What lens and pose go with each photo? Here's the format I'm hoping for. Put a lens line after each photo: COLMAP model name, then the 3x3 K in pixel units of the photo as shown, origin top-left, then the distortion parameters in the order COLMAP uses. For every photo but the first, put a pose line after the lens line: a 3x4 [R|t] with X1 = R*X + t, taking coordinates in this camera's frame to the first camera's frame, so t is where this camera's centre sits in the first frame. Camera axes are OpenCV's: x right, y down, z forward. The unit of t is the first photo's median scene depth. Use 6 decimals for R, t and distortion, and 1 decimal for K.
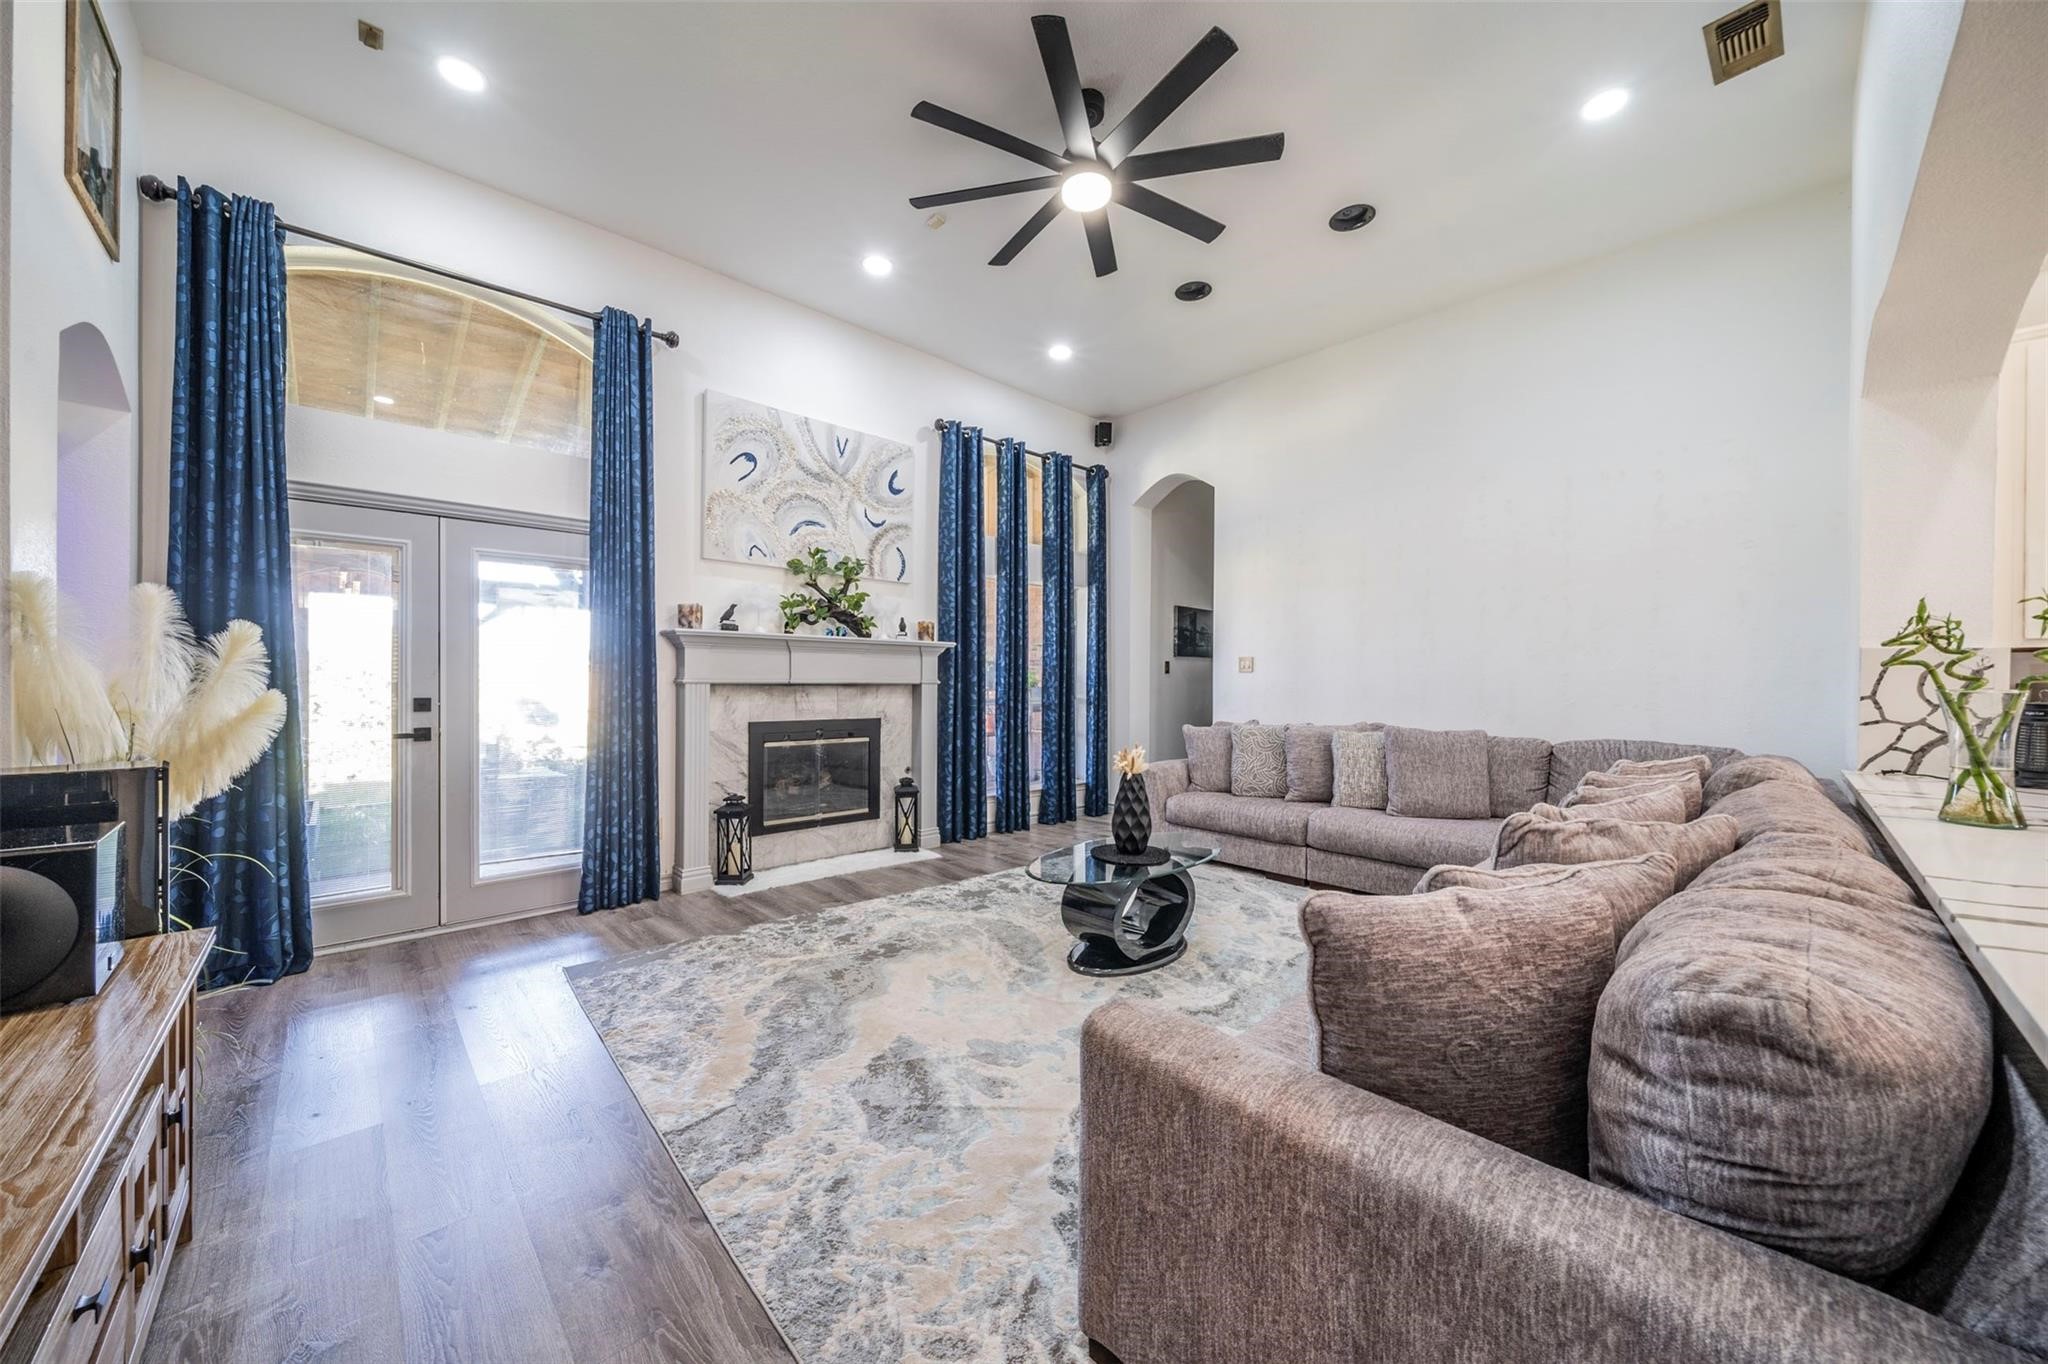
lens RADIAL K [[711.3, 0, 1003.8], [0, 711.3, 679.4], [0, 0, 1]] dist [-0.001413, 0.000089]
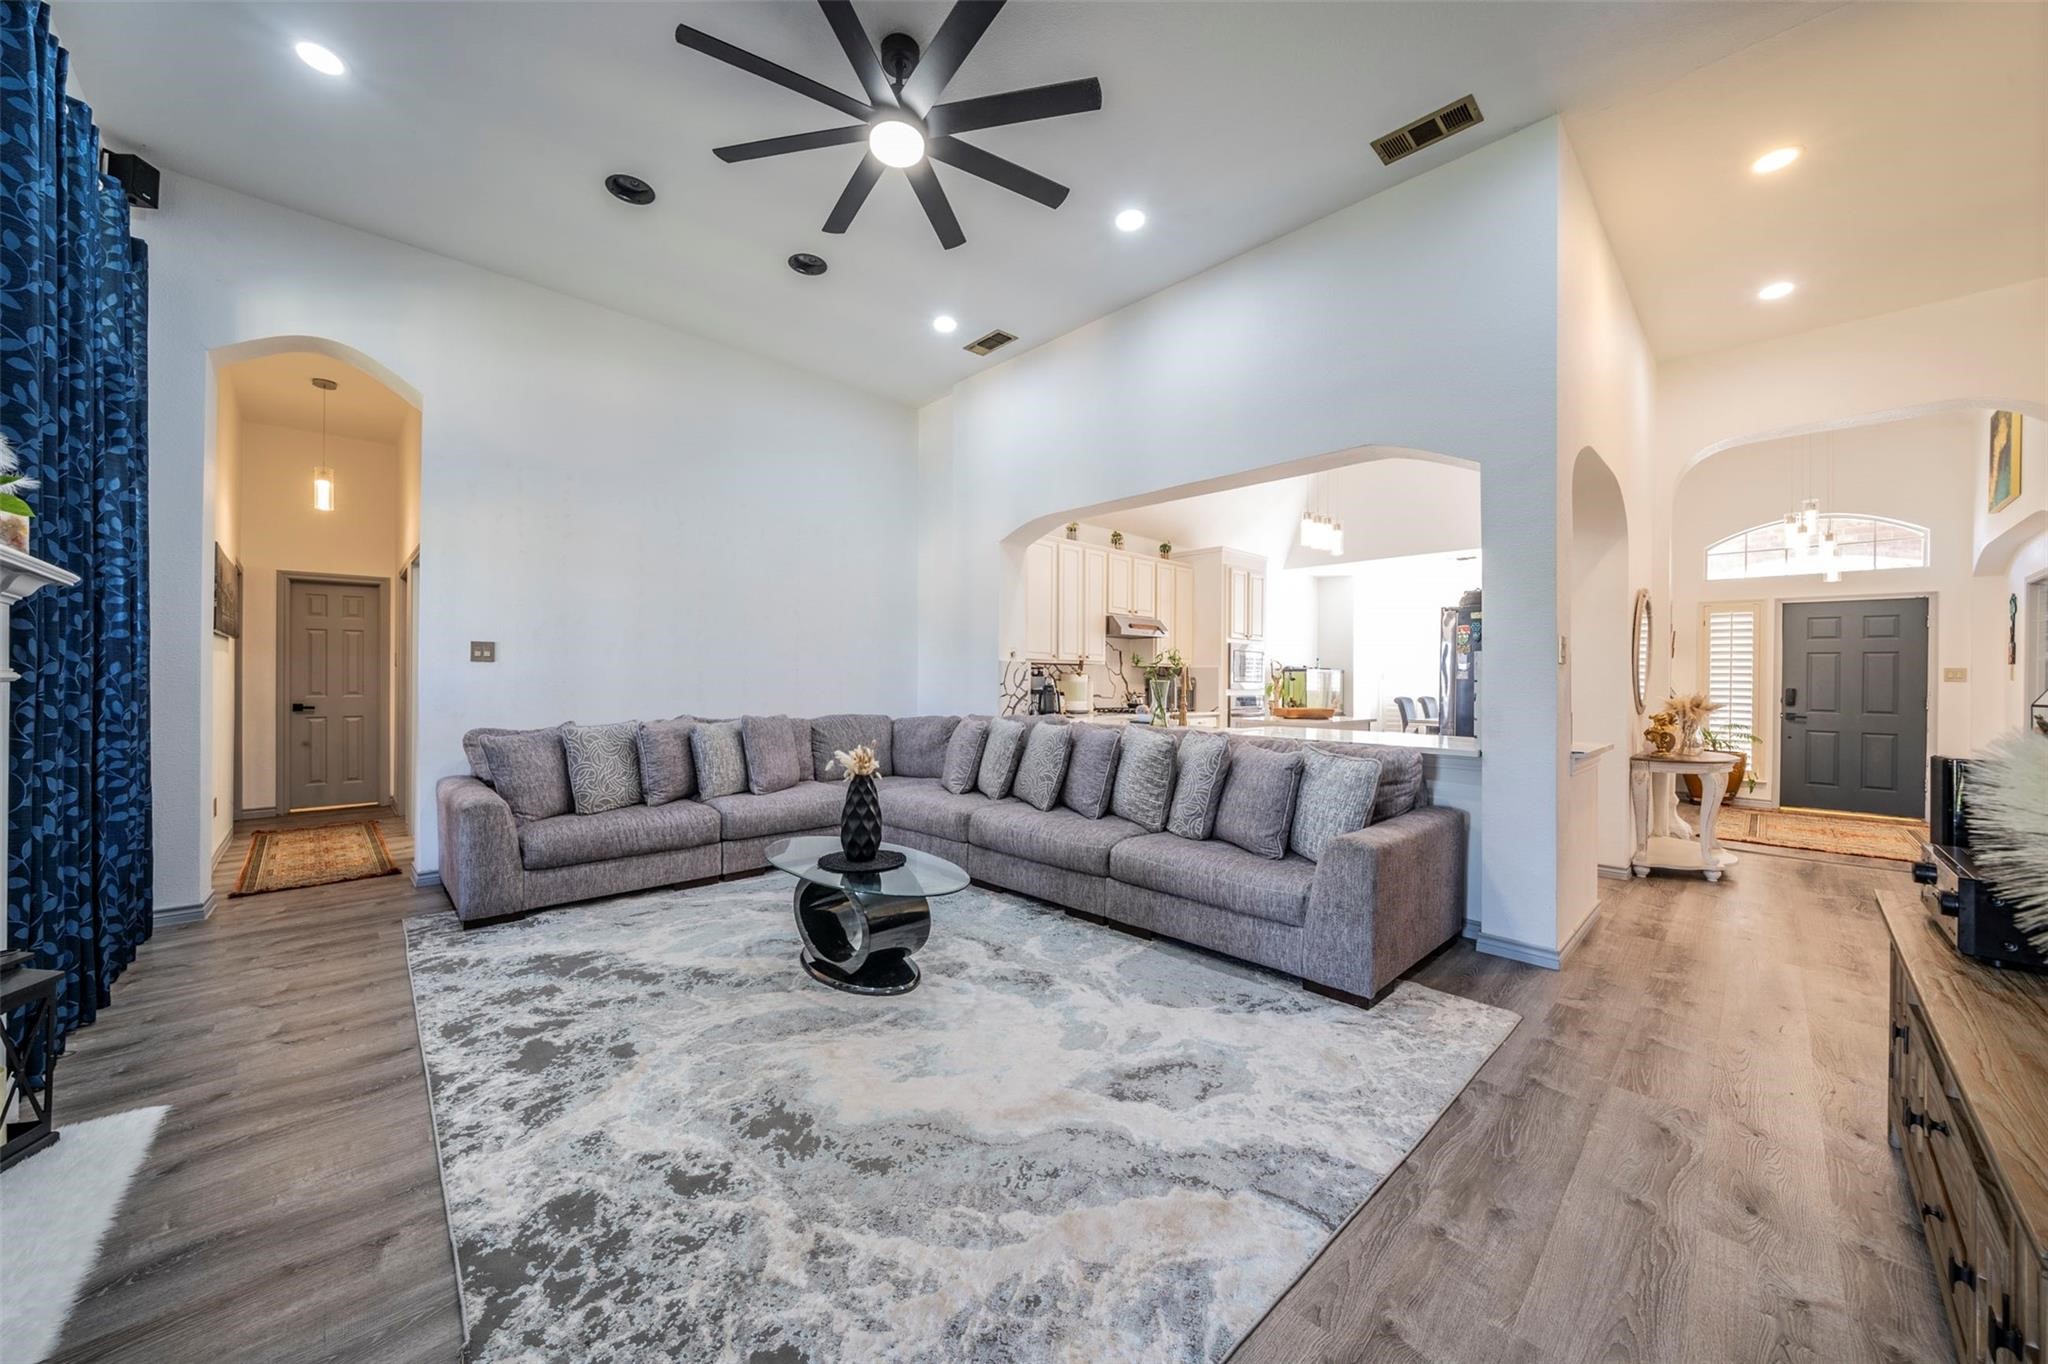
lens RADIAL K [[711.3, 0, 1003.8], [0, 711.3, 677.6], [0, 0, 1]] dist [-0.001413, 0.000089]
pose [[0.007792, -0.008273, 0.999935, -0.662559], [-0.010691, 0.999908, 0.008357, -0.007945], [-0.999912, -0.010755, 0.007703, 0.698409]]
